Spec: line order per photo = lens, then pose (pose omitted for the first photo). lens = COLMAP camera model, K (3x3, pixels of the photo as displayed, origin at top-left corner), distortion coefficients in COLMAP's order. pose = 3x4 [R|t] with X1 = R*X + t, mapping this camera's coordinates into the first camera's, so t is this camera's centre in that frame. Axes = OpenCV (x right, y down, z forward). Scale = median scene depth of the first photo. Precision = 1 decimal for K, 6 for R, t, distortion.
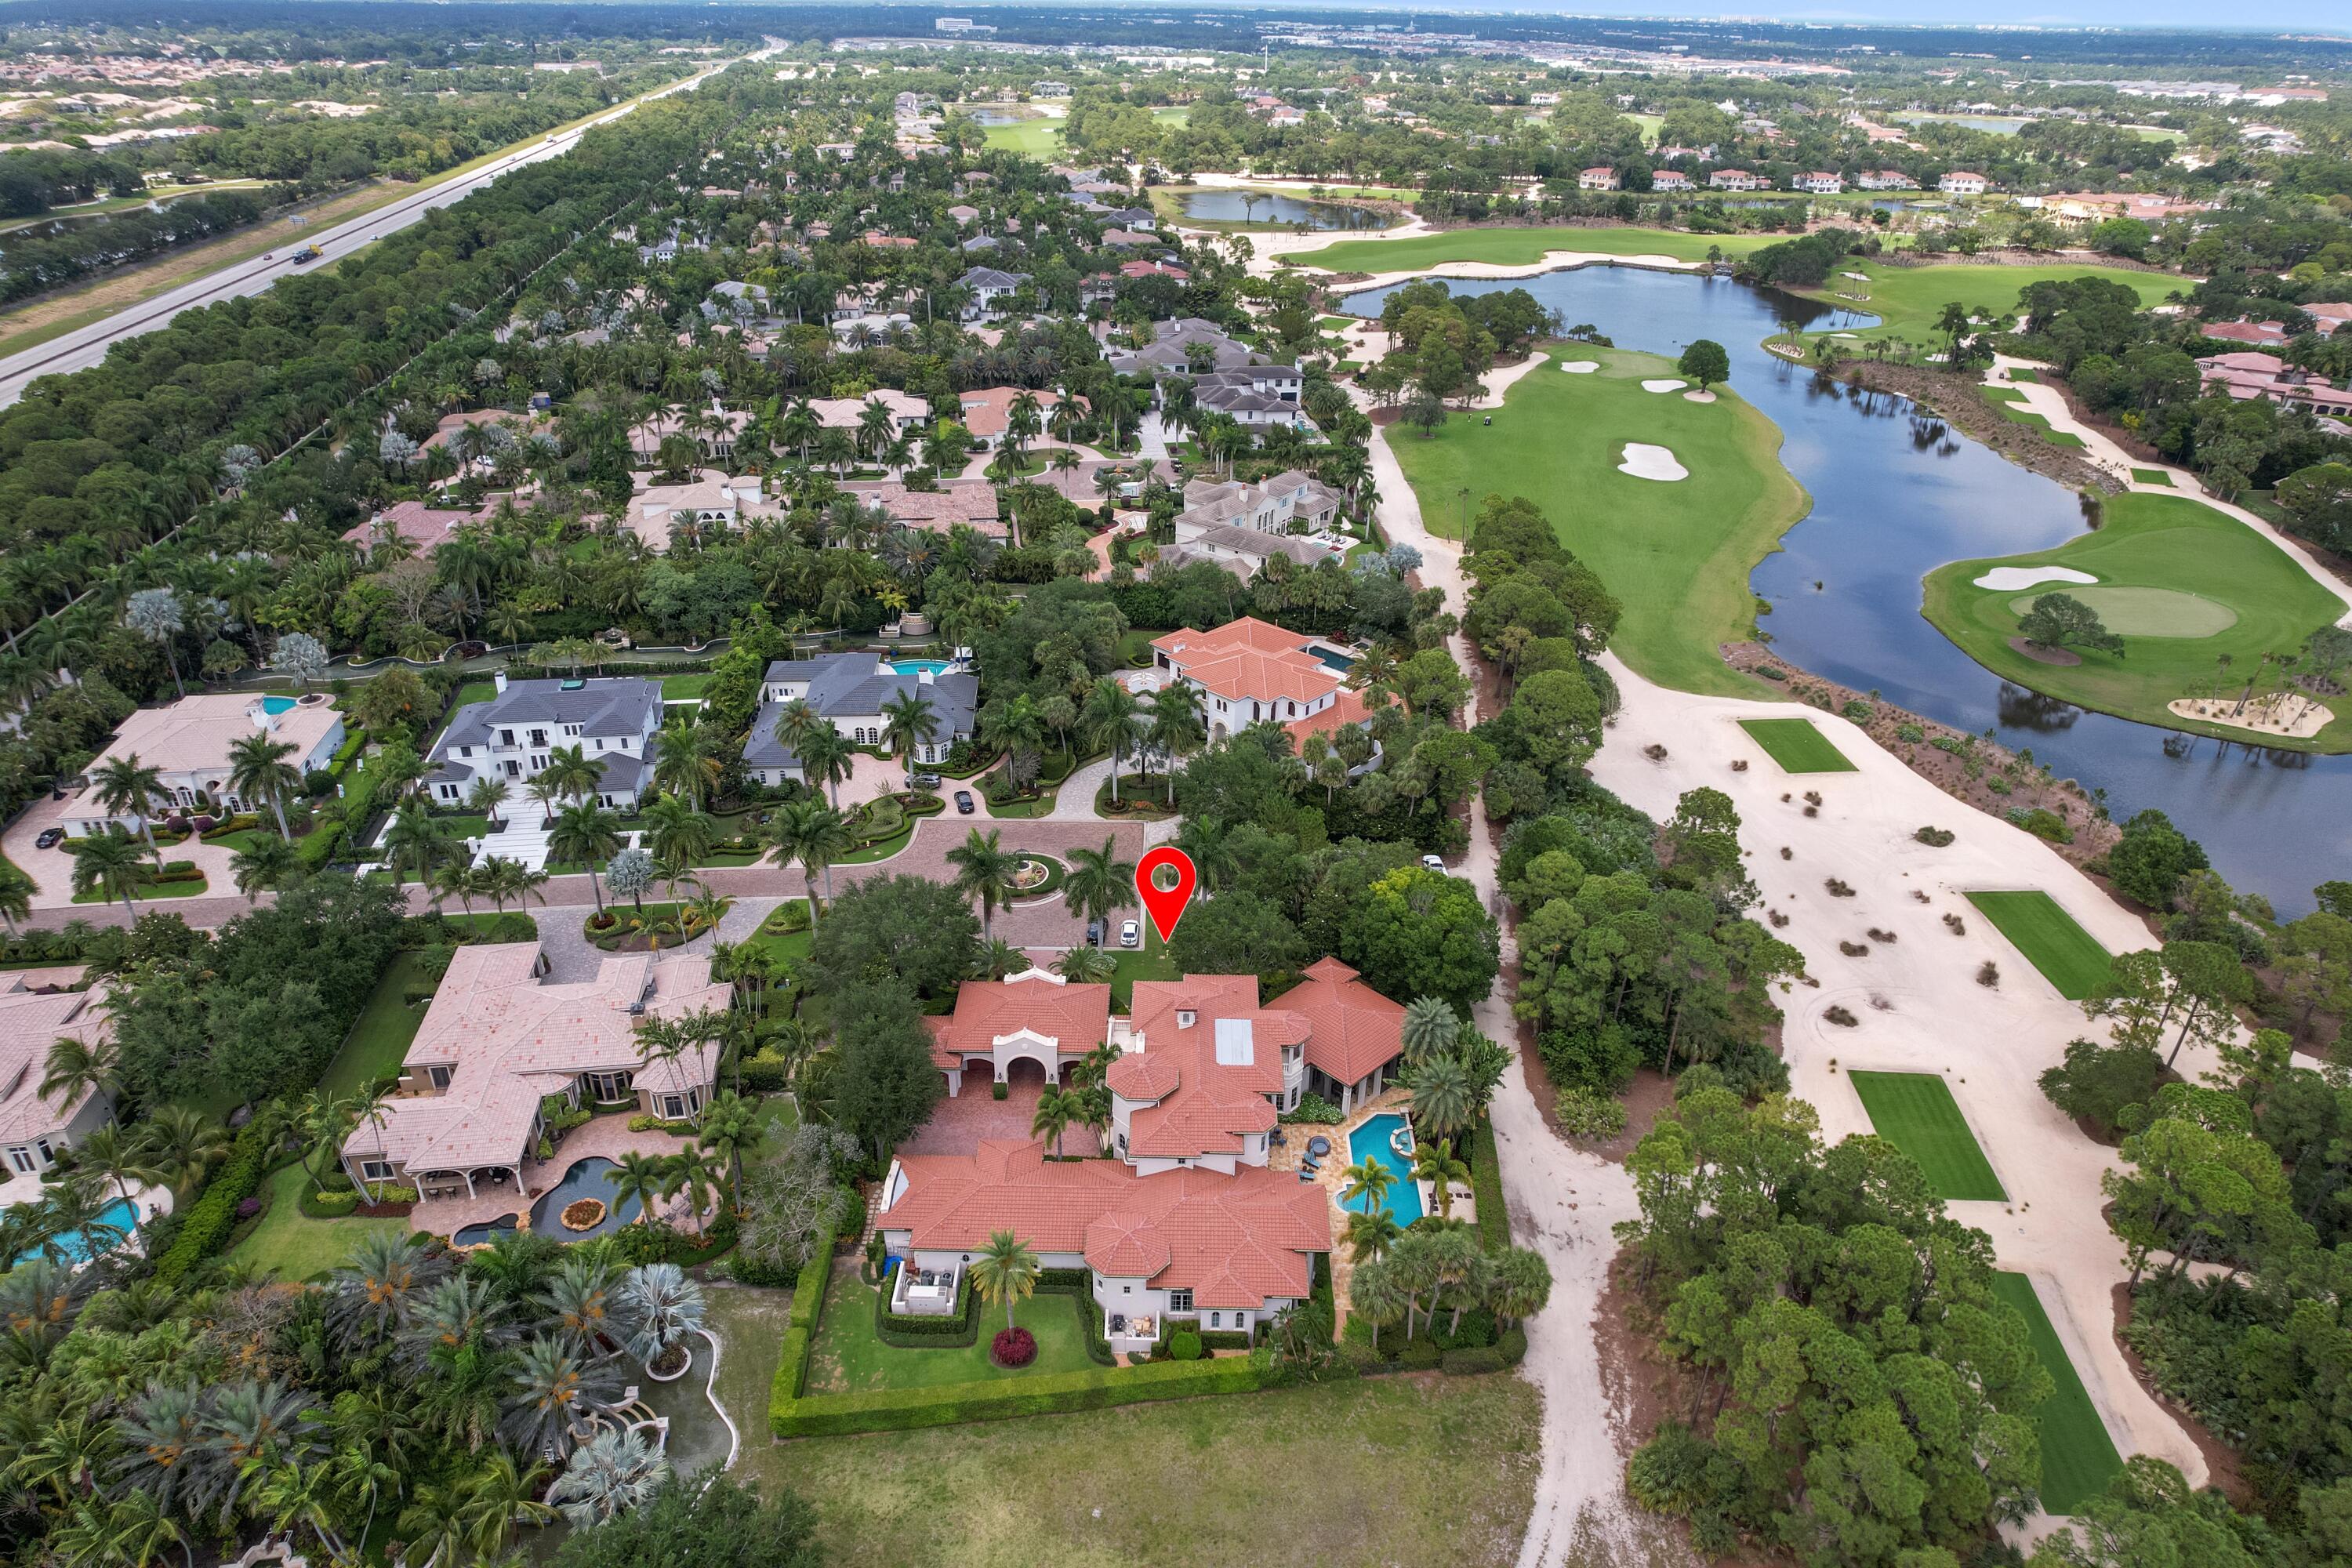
lens RADIAL K [[1462.0, 0, 1180.8], [0, 1462.0, 789.9], [0, 0, 1]] dist [-0.062105, 0.050641]
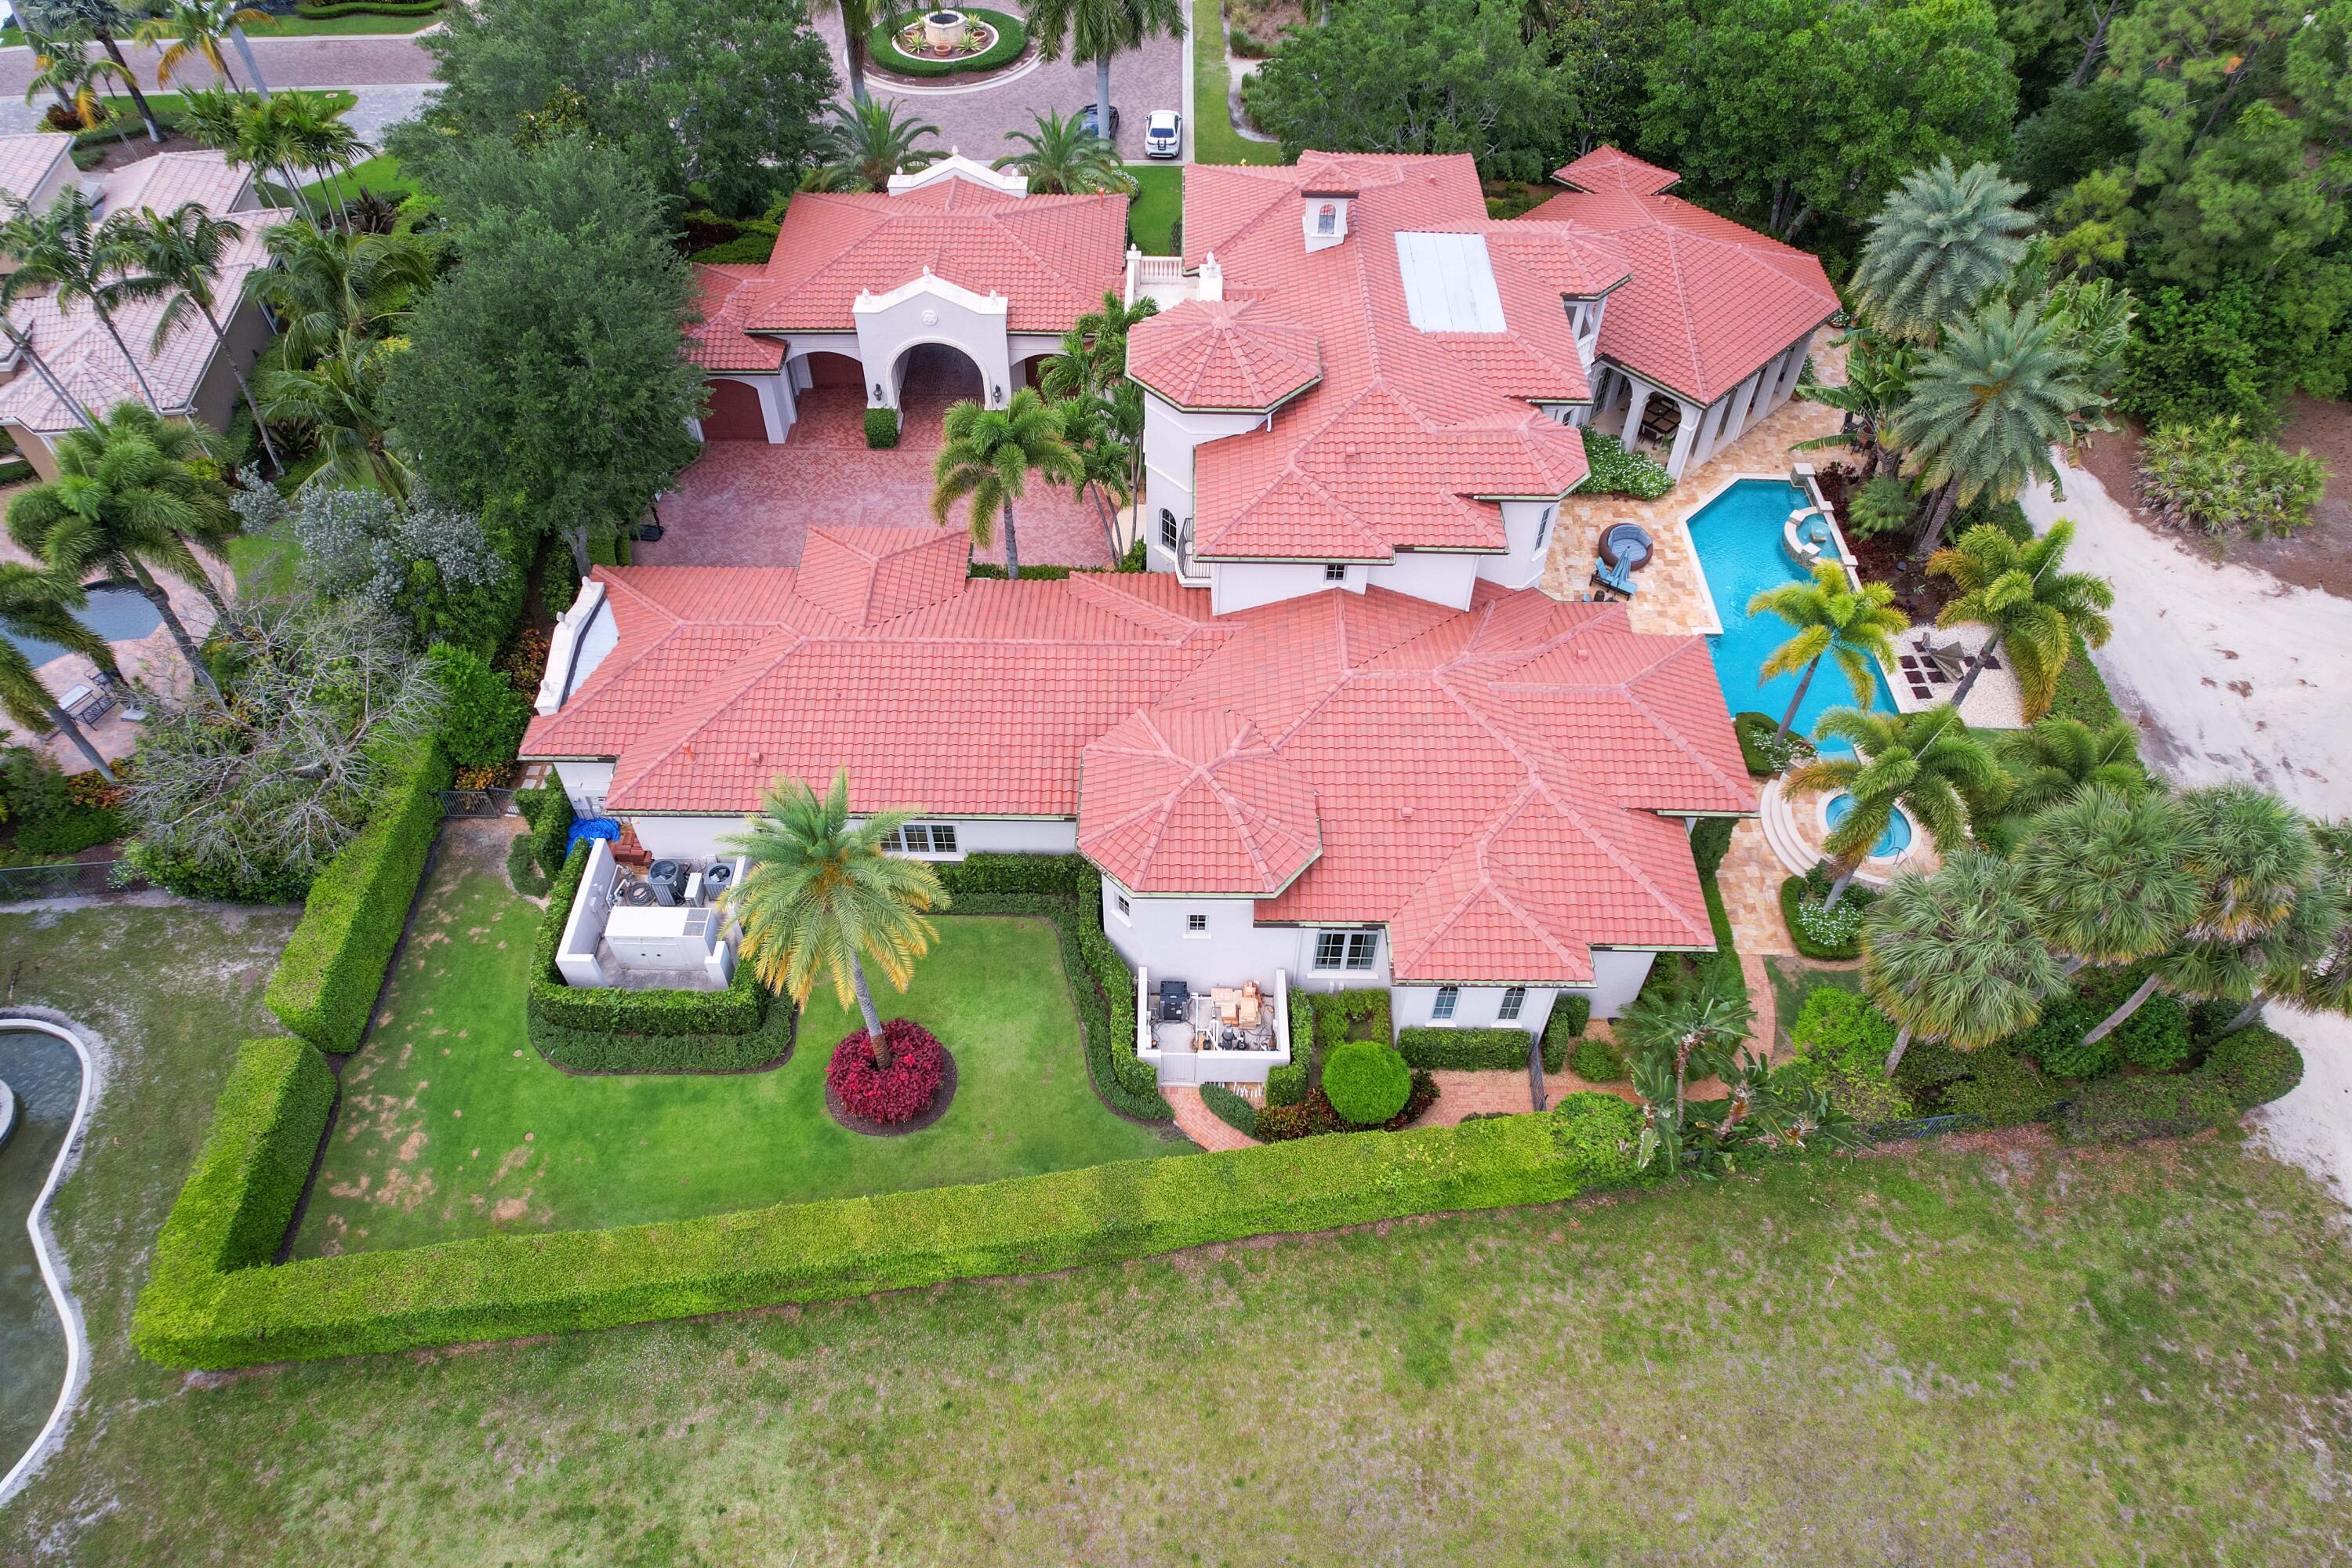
lens RADIAL K [[1475.2, 0, 1178.6], [0, 1475.2, 808.2], [0, 0, 1]] dist [-0.084535, 0.085235]
pose [[0.999965, -0.003078, -0.007826, -0.036464], [0.005790, 0.926888, 0.375293, 0.170129], [0.006098, -0.375325, 0.926873, 0.632126]]
